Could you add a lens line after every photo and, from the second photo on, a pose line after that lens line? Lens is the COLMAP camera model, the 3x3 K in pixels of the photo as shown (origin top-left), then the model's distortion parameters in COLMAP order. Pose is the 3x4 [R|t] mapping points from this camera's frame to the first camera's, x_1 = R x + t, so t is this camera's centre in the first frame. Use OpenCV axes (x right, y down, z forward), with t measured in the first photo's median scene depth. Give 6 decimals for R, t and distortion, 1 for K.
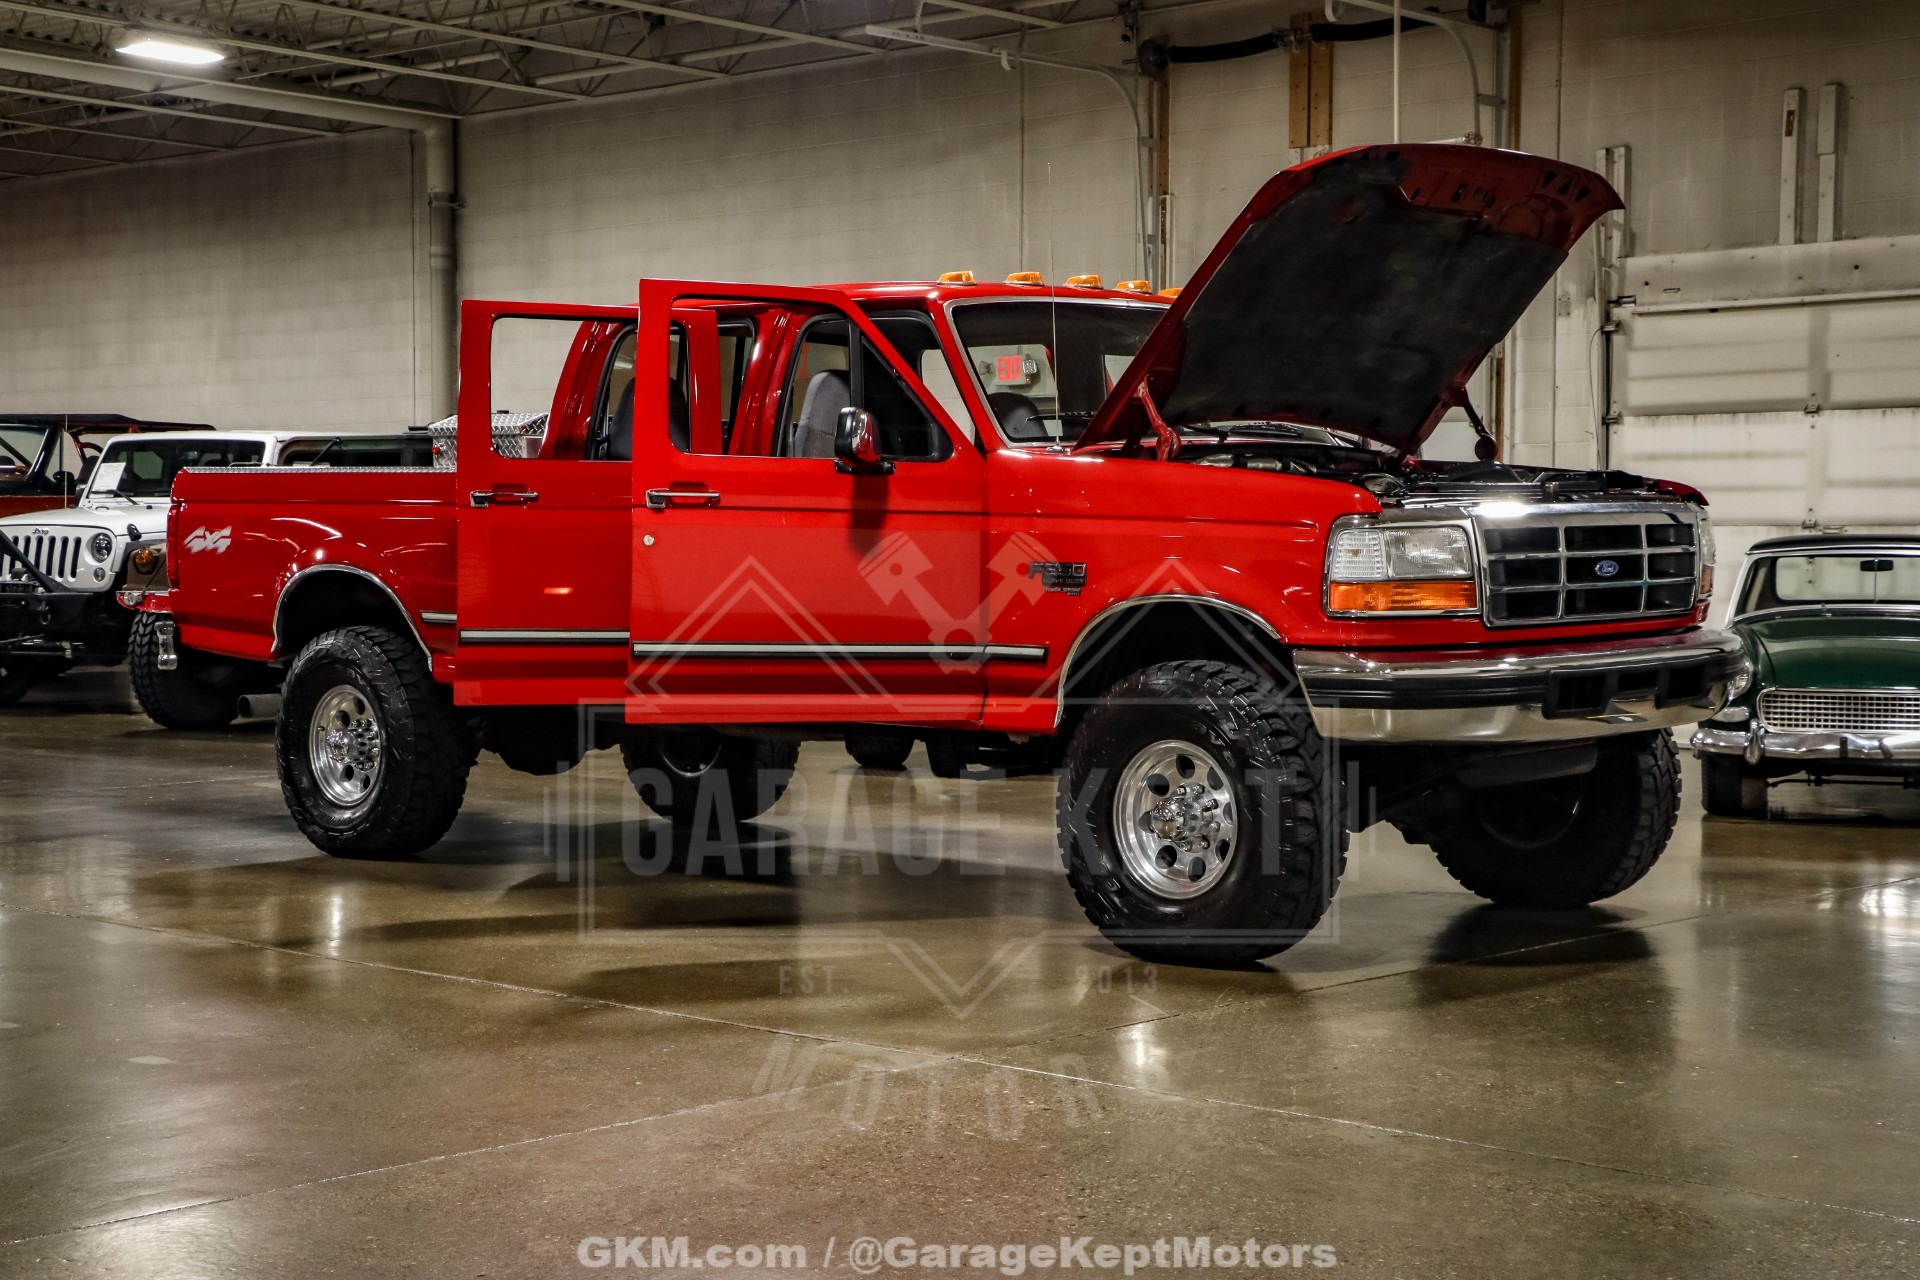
lens RADIAL K [[3046.2, 0, 960.0], [0, 3046.2, 640.0], [0, 0, 1]] dist [0.046446, 0.750480]
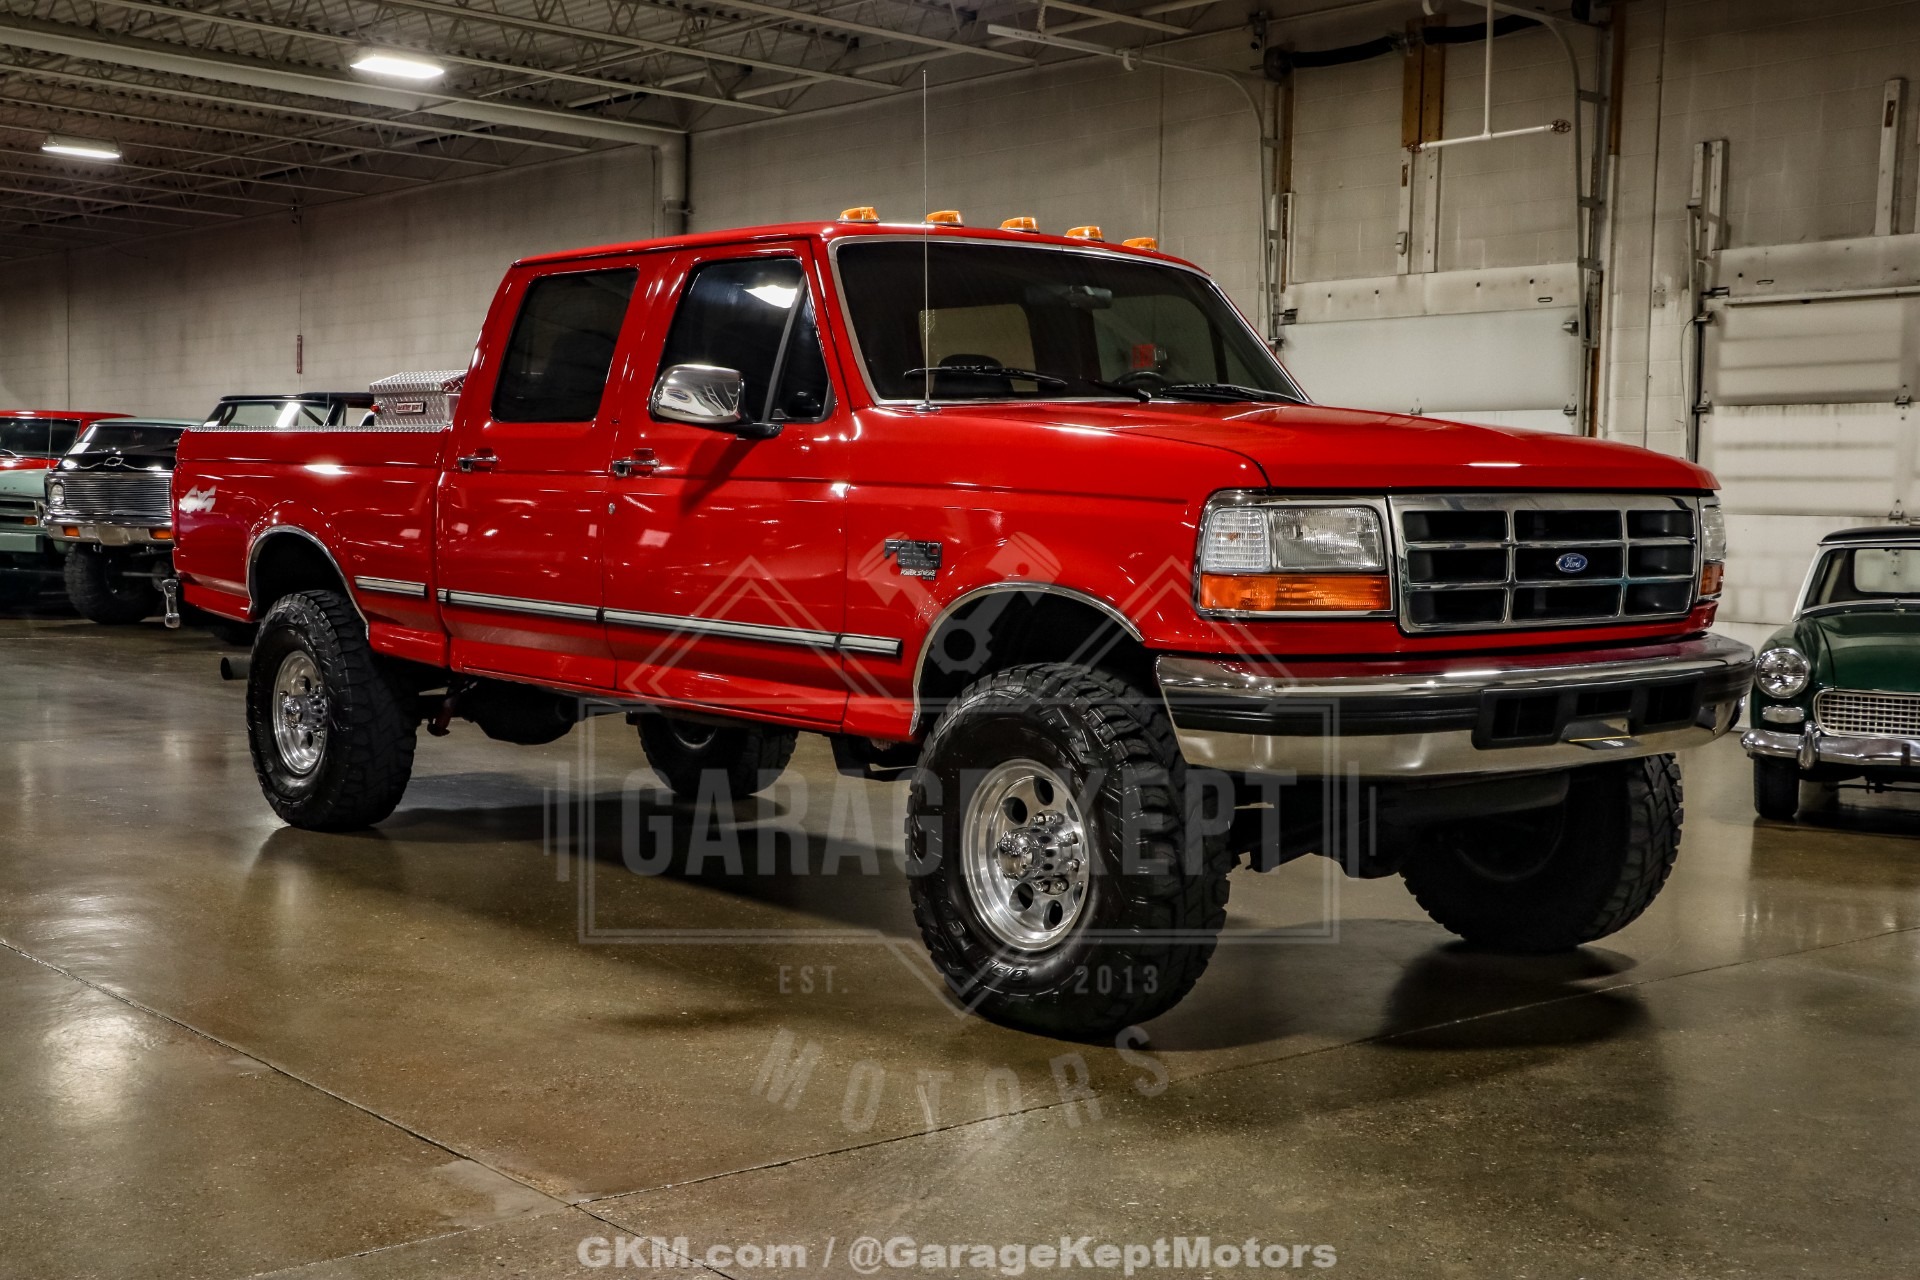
lens RADIAL K [[2401.0, 0, 960.0], [0, 2401.0, 640.0], [0, 0, 1]] dist [-0.049996, 0.413566]
pose [[0.992678, 0.026093, -0.117942, 0.085477], [-0.023716, 0.999487, 0.021512, -0.008665], [0.118443, -0.018557, 0.992787, 0.235256]]
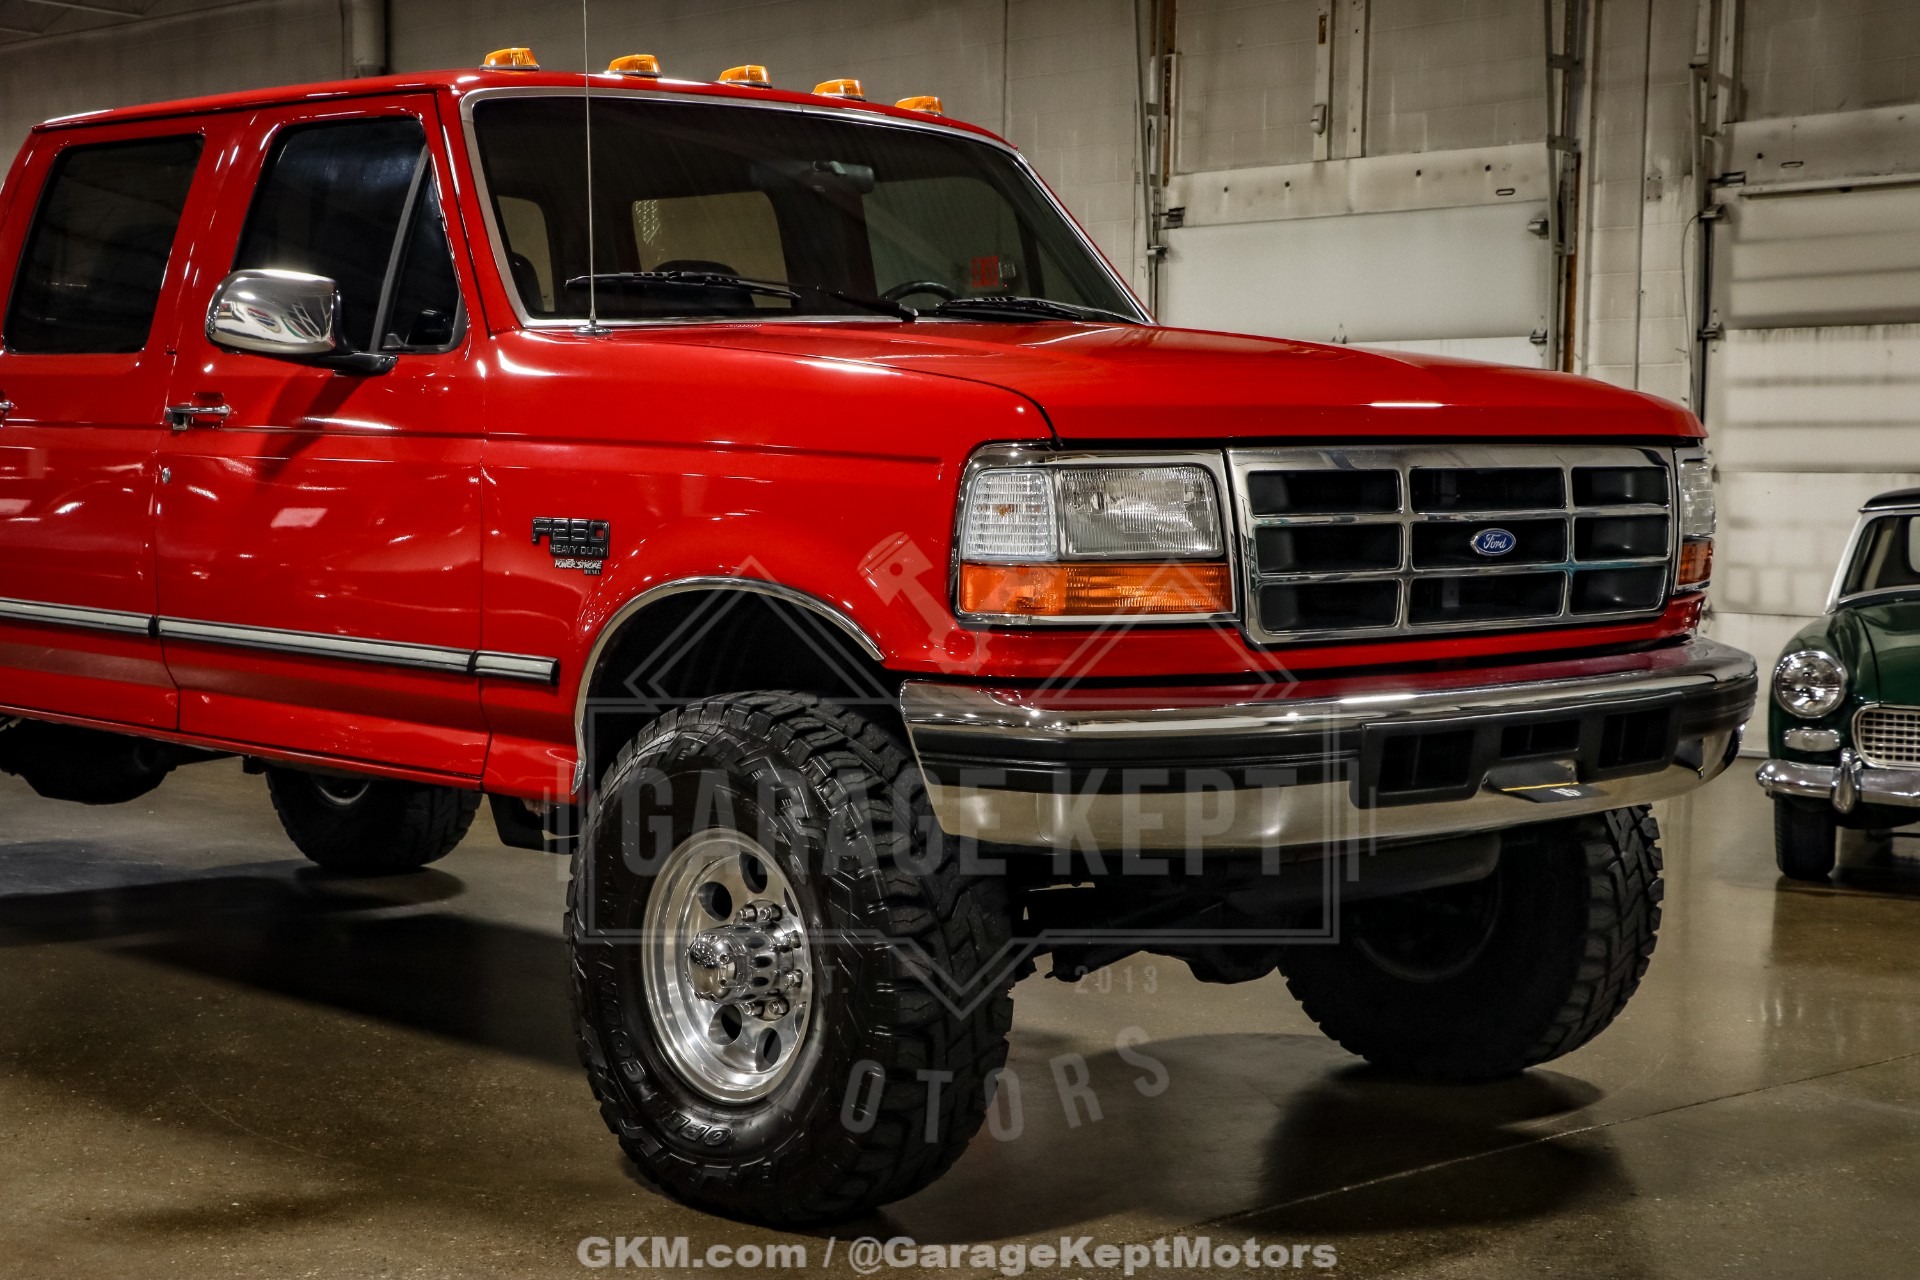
lens RADIAL K [[3046.2, 0, 960.0], [0, 3046.2, 640.0], [0, 0, 1]] dist [0.046446, 0.750480]
pose [[0.997709, 0.015399, -0.065879, 0.101523], [-0.014080, 0.999692, 0.020439, -0.010369], [0.066173, -0.019464, 0.997618, 0.283157]]
